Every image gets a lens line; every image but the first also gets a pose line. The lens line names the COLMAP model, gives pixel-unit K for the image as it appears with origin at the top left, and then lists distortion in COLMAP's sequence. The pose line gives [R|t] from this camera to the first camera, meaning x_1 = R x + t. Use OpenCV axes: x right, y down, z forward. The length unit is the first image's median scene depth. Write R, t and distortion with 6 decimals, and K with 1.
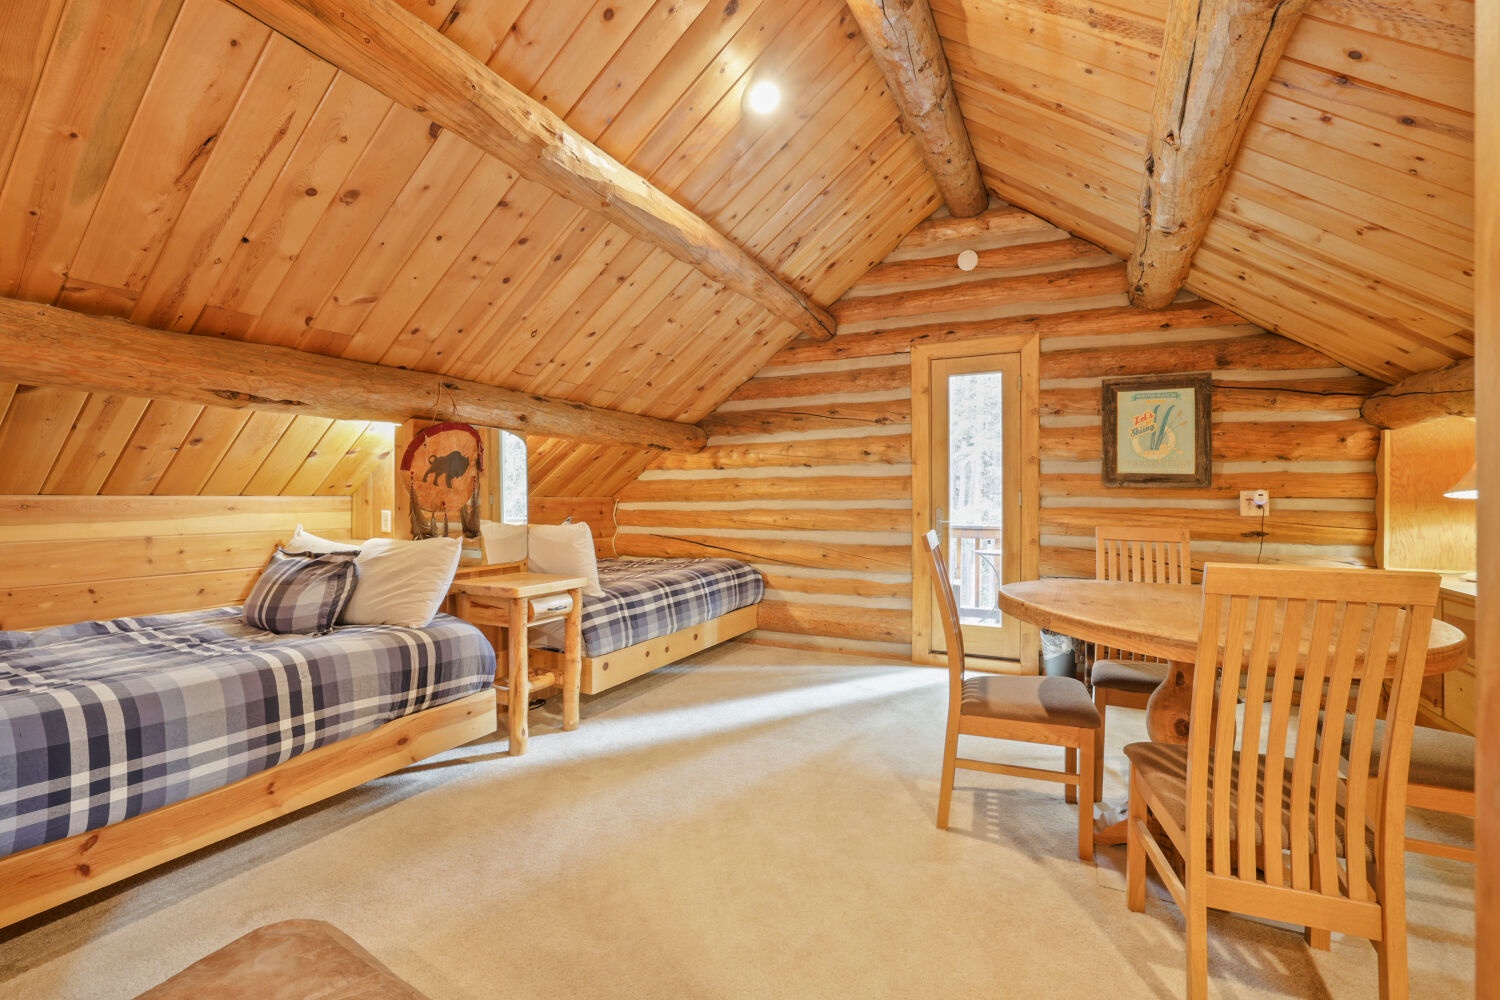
lens RADIAL K [[653.7, 0, 749.5], [0, 653.7, 503.7], [0, 0, 1]] dist [-0.019387, 0.001261]
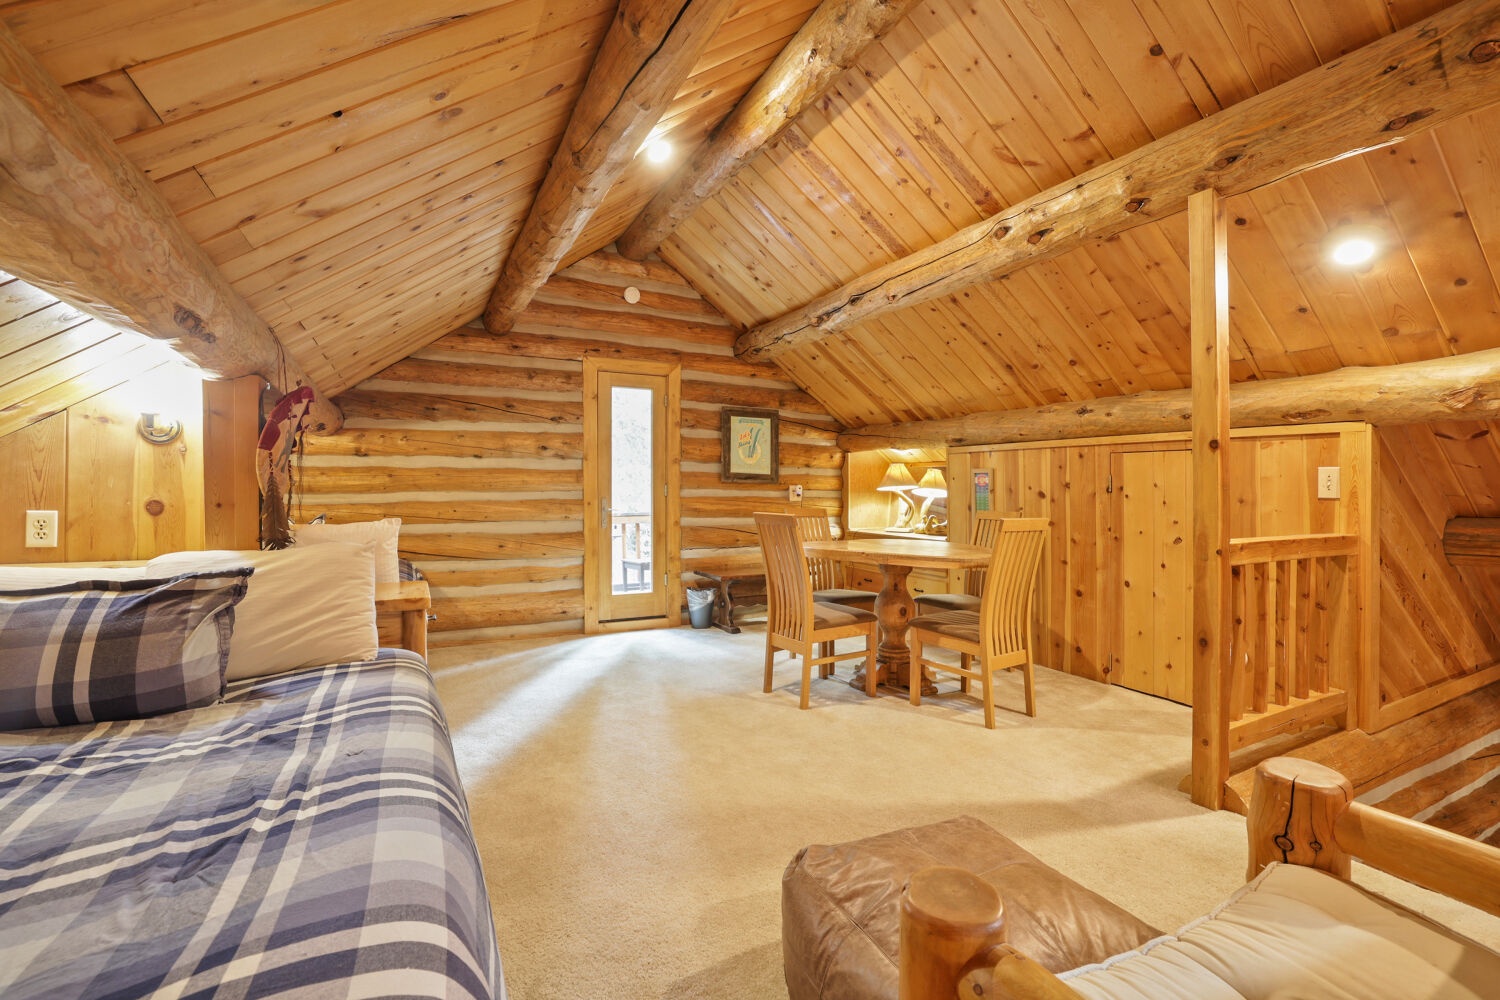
lens RADIAL K [[653.7, 0, 740.3], [0, 653.7, 490.7], [0, 0, 1]] dist [-0.019387, 0.001261]
pose [[0.596163, -0.001451, 0.802862, -0.527584], [0.004610, 0.999988, -0.001616, -0.003910], [-0.802850, 0.004665, 0.596162, 0.108905]]
